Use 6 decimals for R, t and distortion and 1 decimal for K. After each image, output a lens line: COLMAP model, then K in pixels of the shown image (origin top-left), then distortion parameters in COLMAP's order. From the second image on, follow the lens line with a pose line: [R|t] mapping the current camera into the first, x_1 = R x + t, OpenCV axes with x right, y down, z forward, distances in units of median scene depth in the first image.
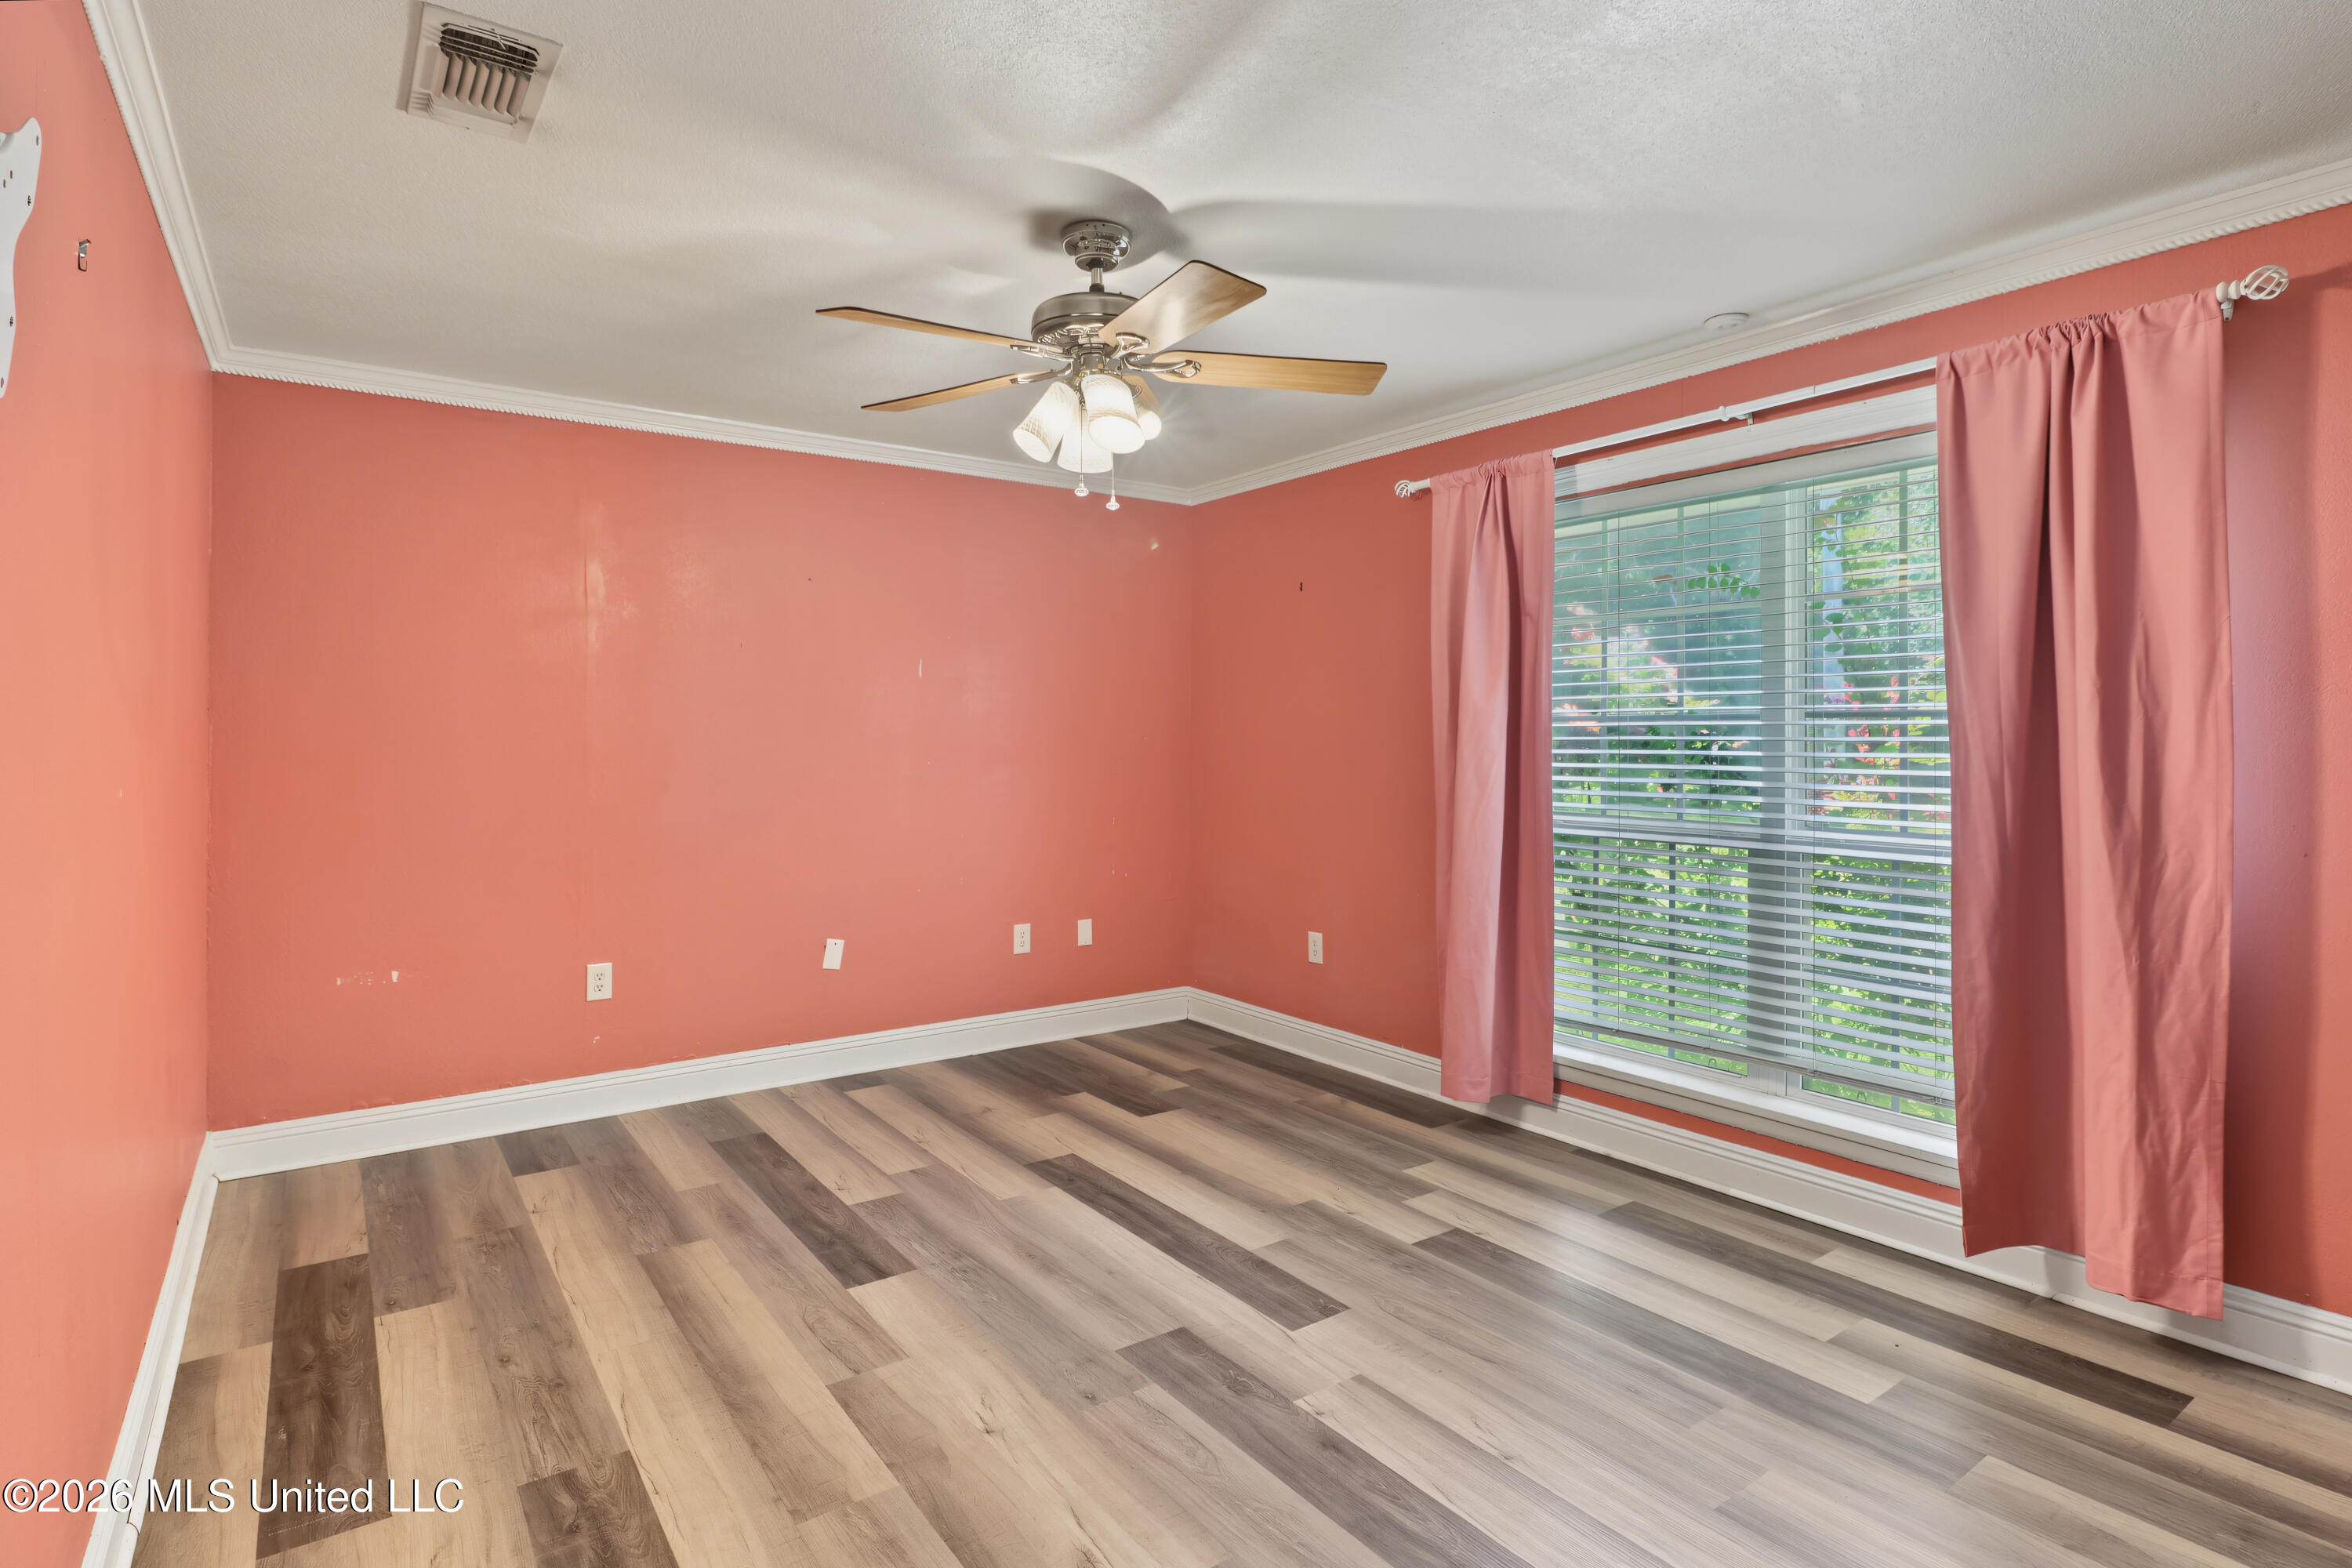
lens RADIAL K [[1198.7, 0, 1172.5], [0, 1198.7, 748.5], [0, 0, 1]] dist [-0.001545, 0.000253]
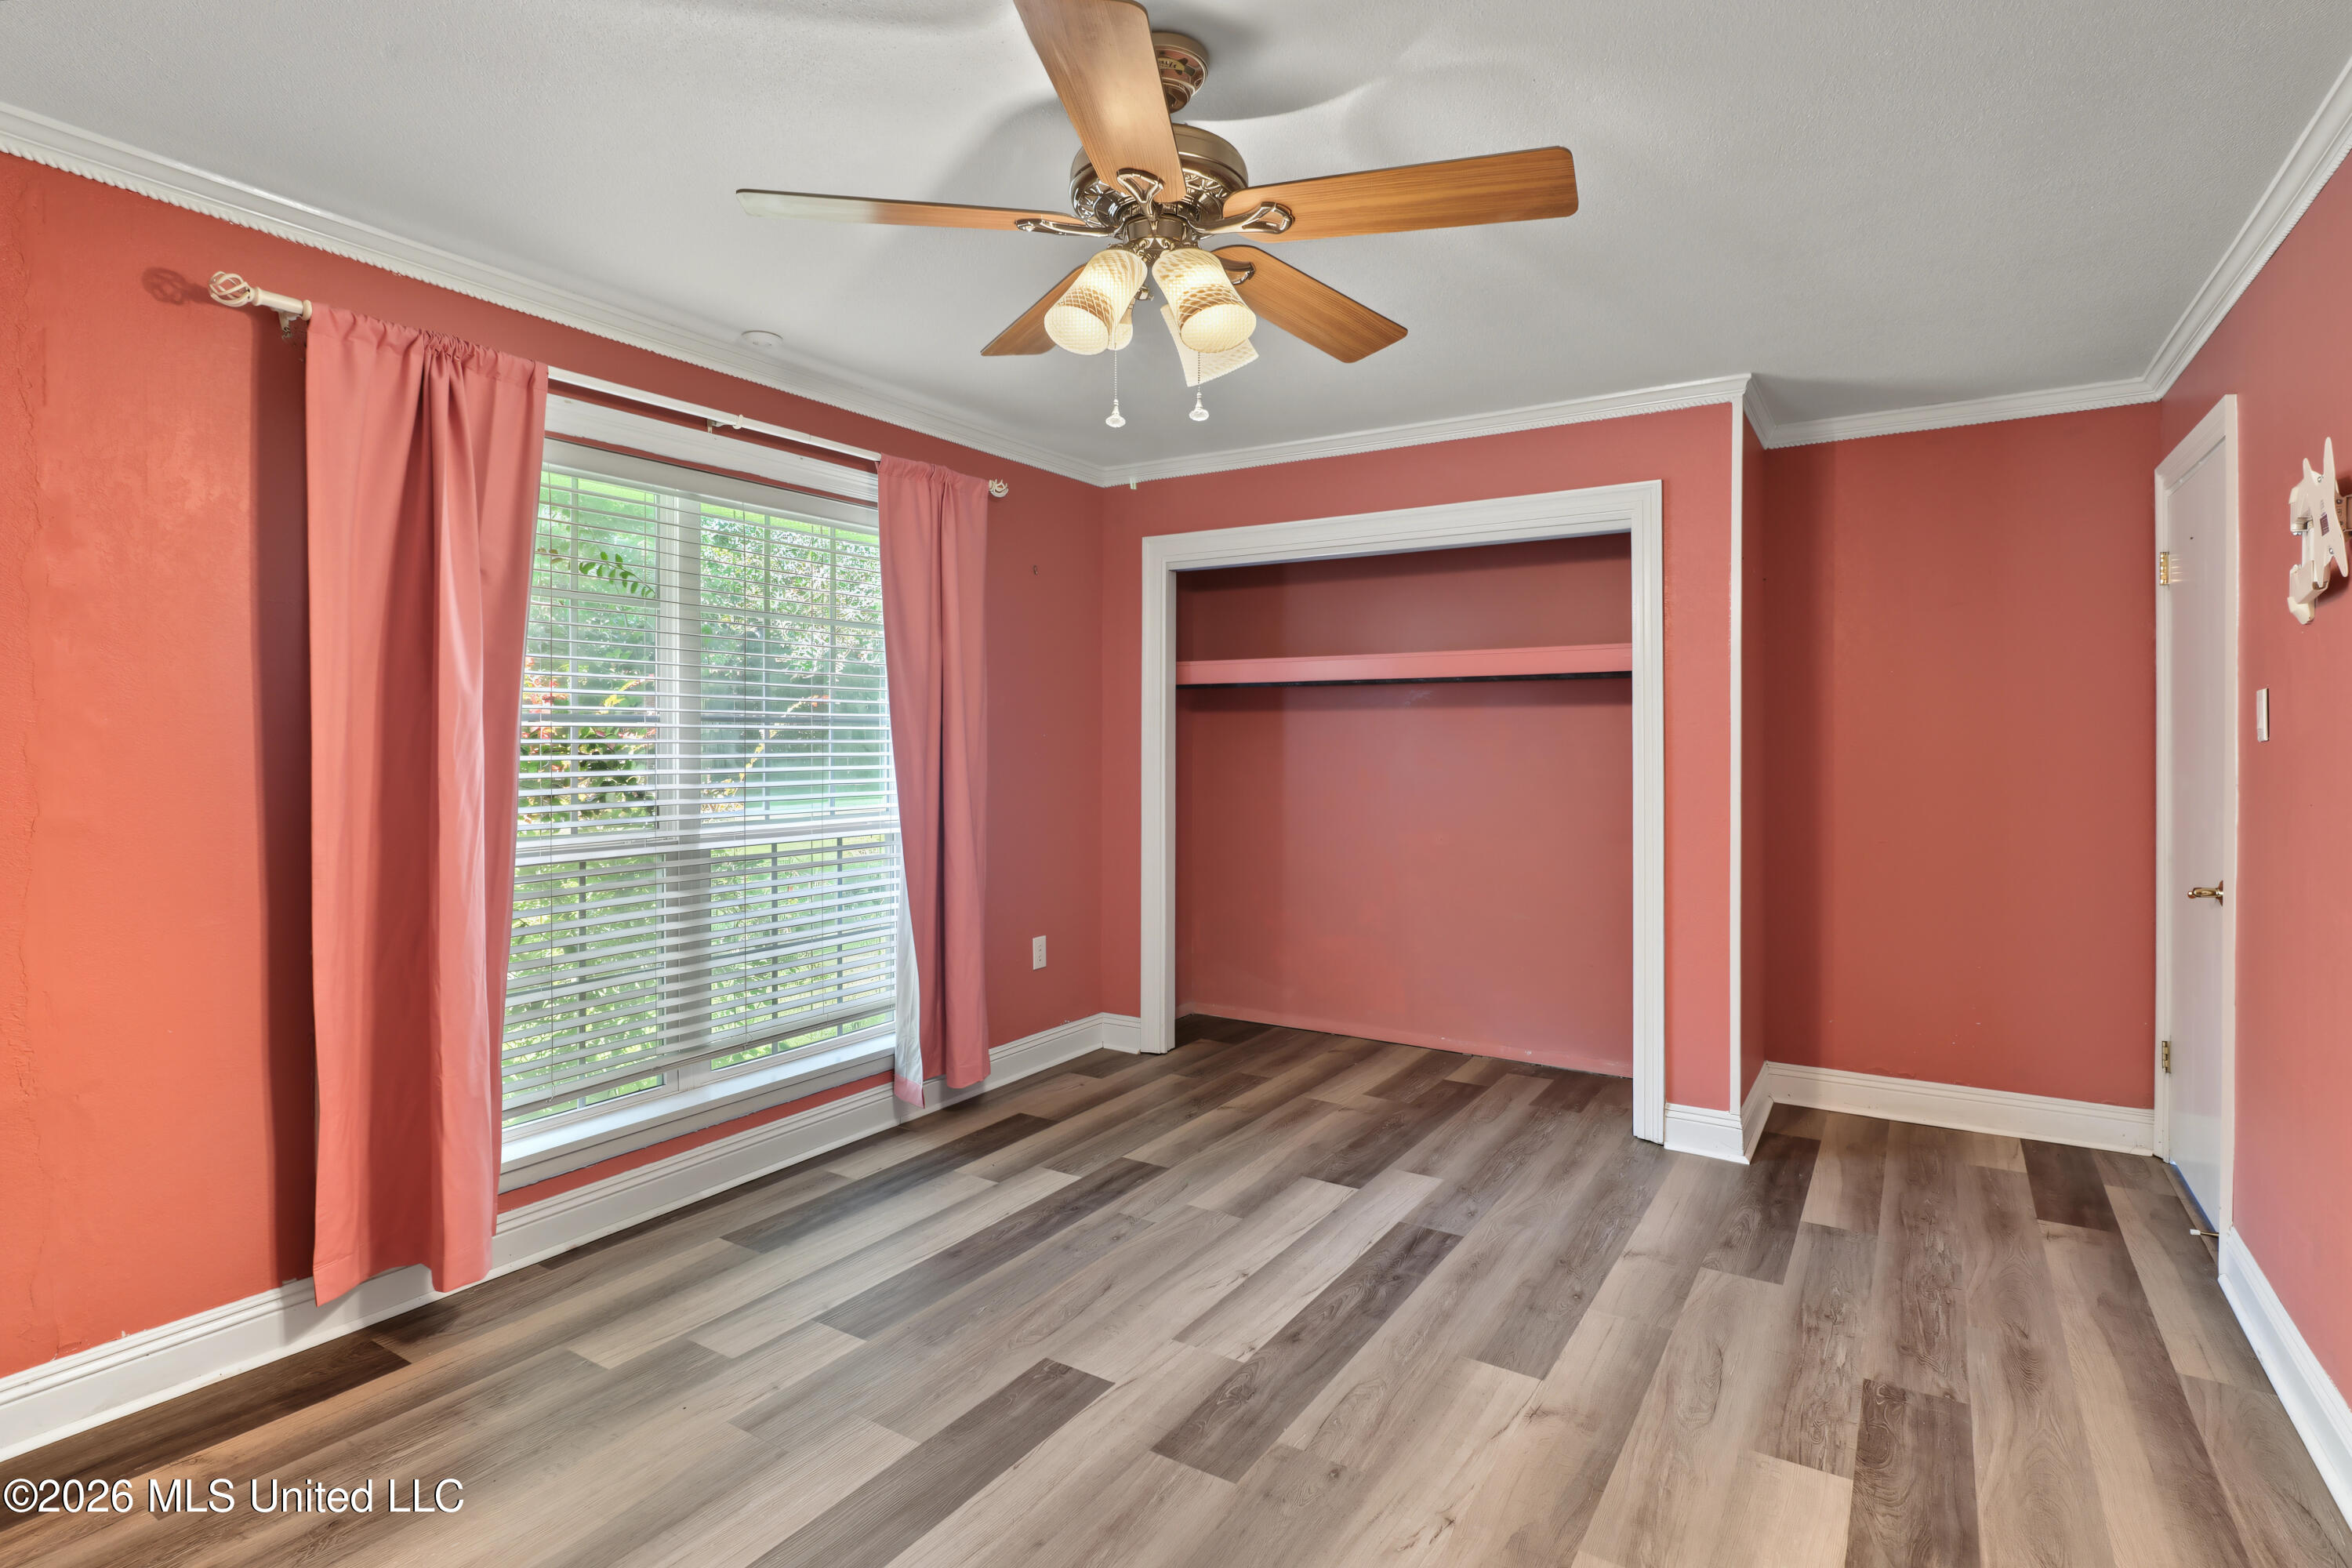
lens RADIAL K [[1168.0, 0, 1172.7], [0, 1168.0, 738.3], [0, 0, 1]] dist [0.001672, -0.000047]
pose [[-0.373921, -0.001303, 0.927460, -0.740266], [0.003033, 0.999992, 0.002628, -0.015186], [-0.927456, 0.003795, -0.373914, 1.268554]]
